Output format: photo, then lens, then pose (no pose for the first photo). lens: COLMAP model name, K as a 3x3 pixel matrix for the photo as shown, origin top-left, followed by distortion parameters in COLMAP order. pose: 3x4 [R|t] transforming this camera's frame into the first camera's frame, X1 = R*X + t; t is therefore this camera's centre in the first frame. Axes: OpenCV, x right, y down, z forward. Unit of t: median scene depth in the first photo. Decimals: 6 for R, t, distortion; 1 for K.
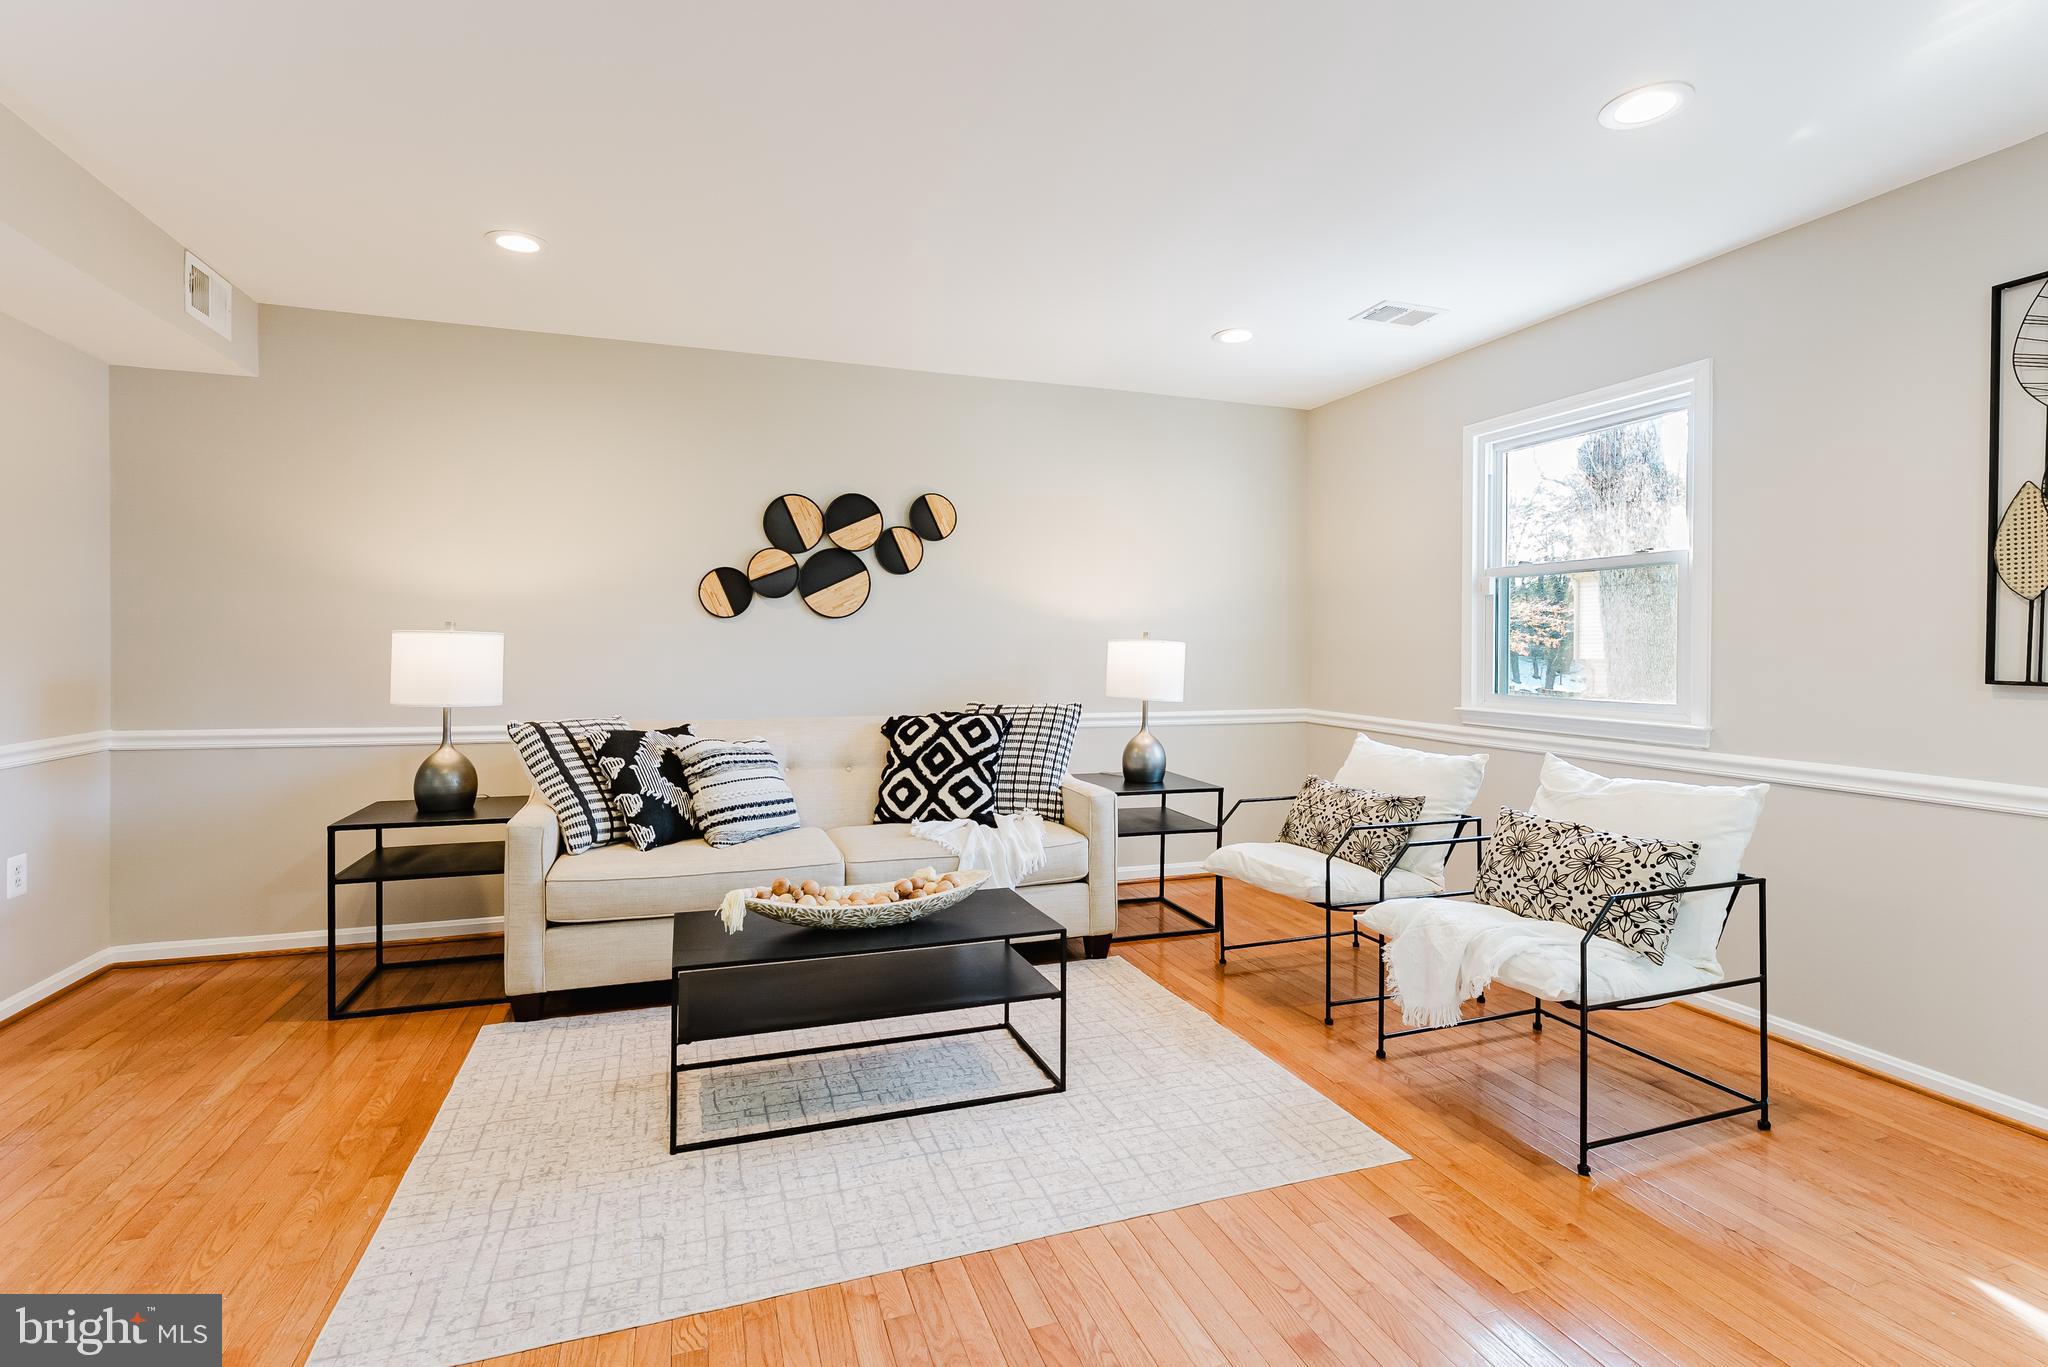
lens RADIAL K [[920.4, 0, 1011.3], [0, 920.4, 654.5], [0, 0, 1]] dist [-0.002964, 0.000775]
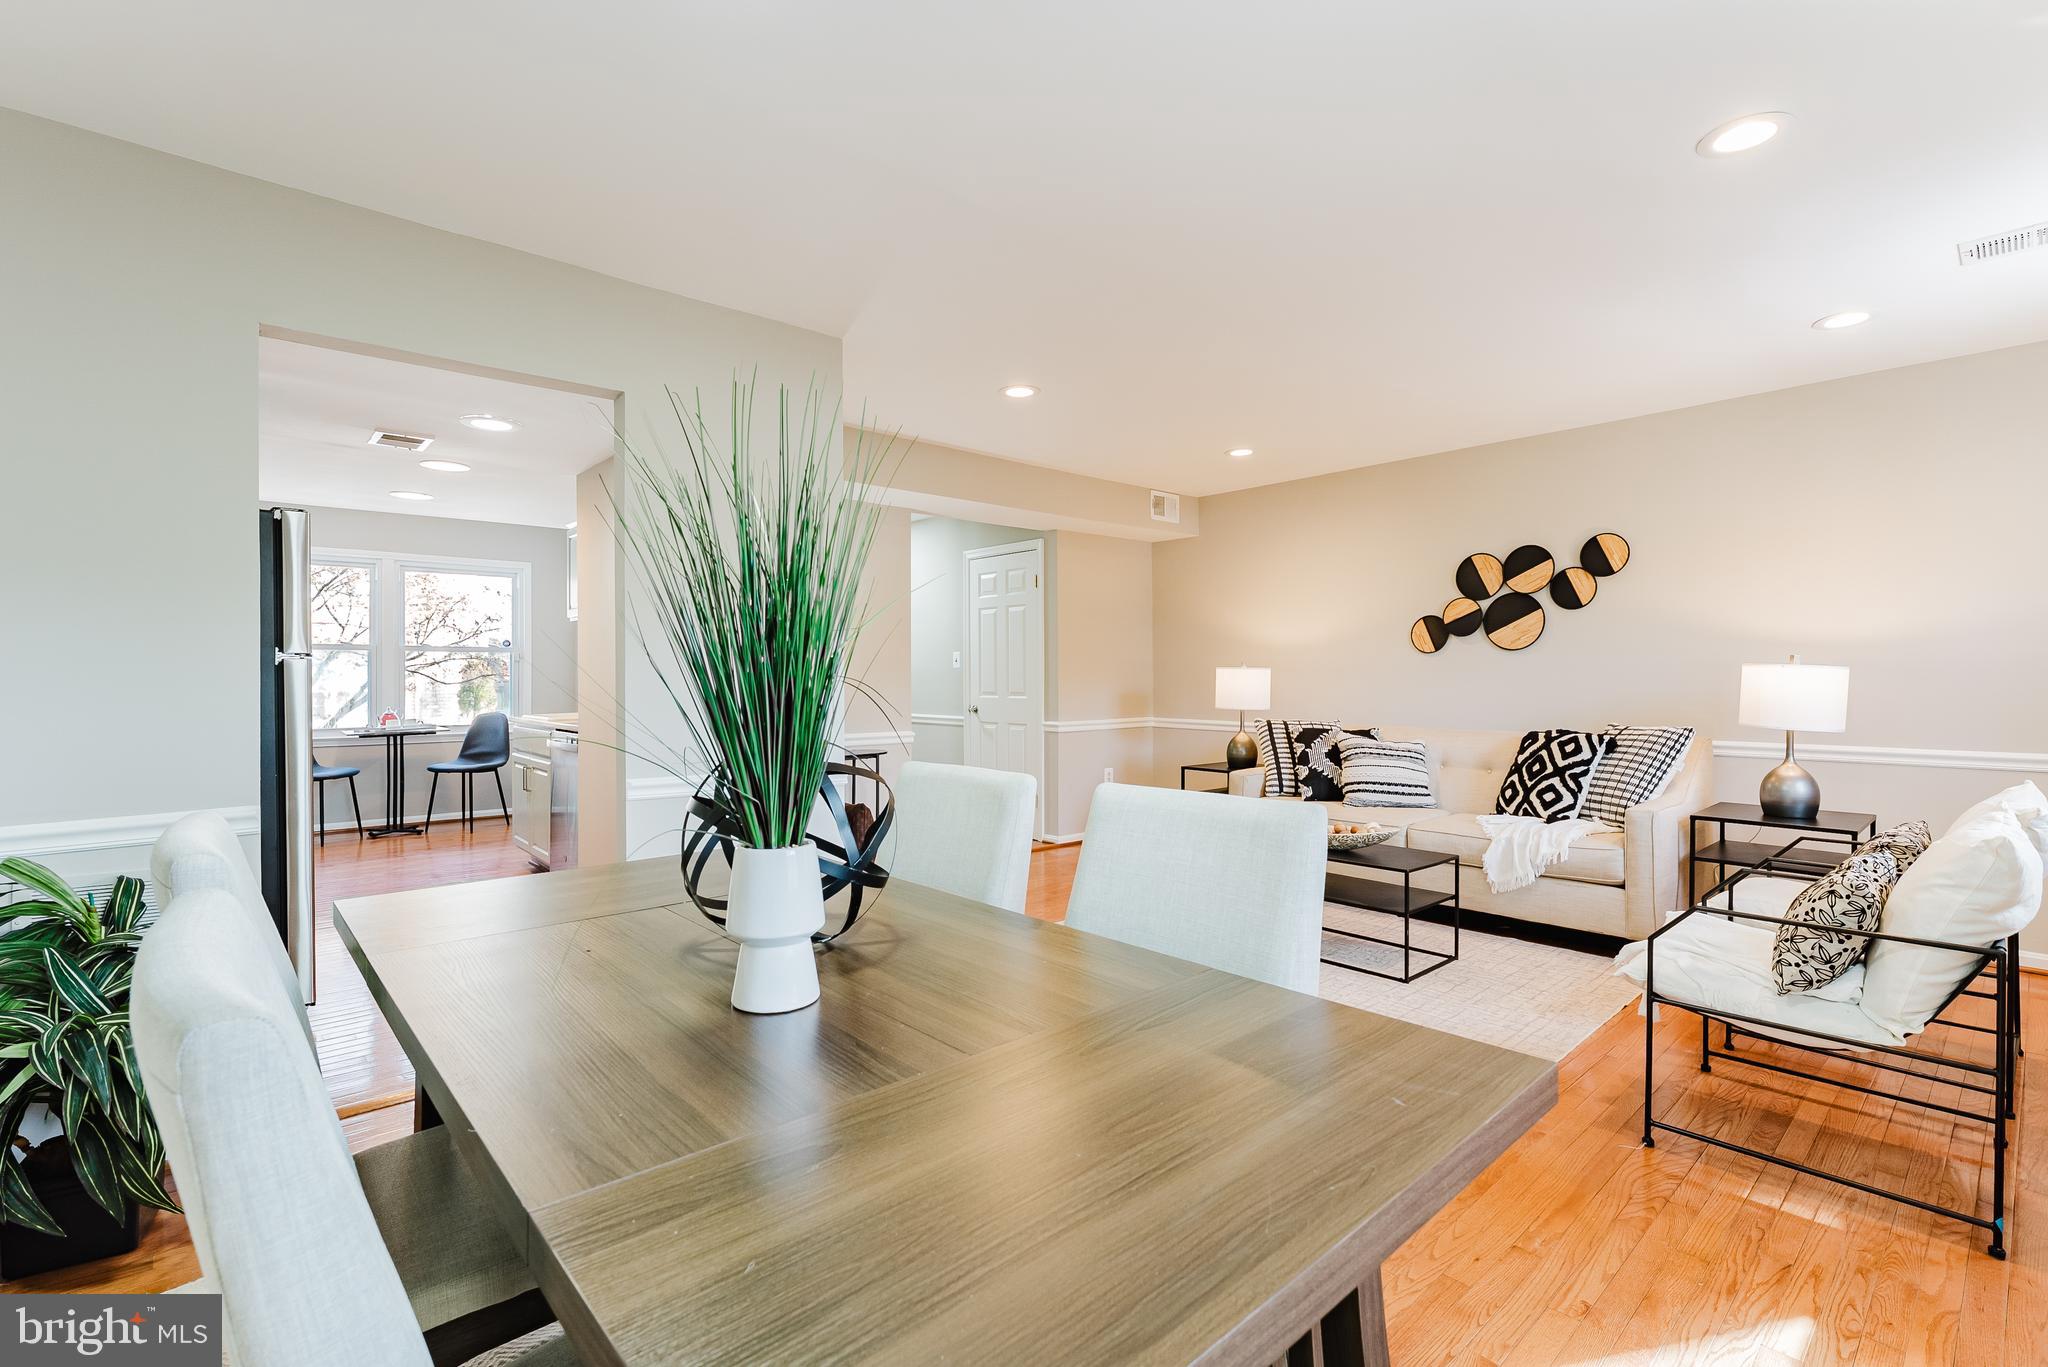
lens RADIAL K [[920.4, 0, 1031.6], [0, 920.4, 675.4], [0, 0, 1]] dist [-0.002964, 0.000775]
pose [[0.391731, -0.007478, -0.920049, 0.878935], [0.000722, 0.999969, -0.007820, 0.003604], [0.920079, 0.002398, 0.391725, -0.078053]]
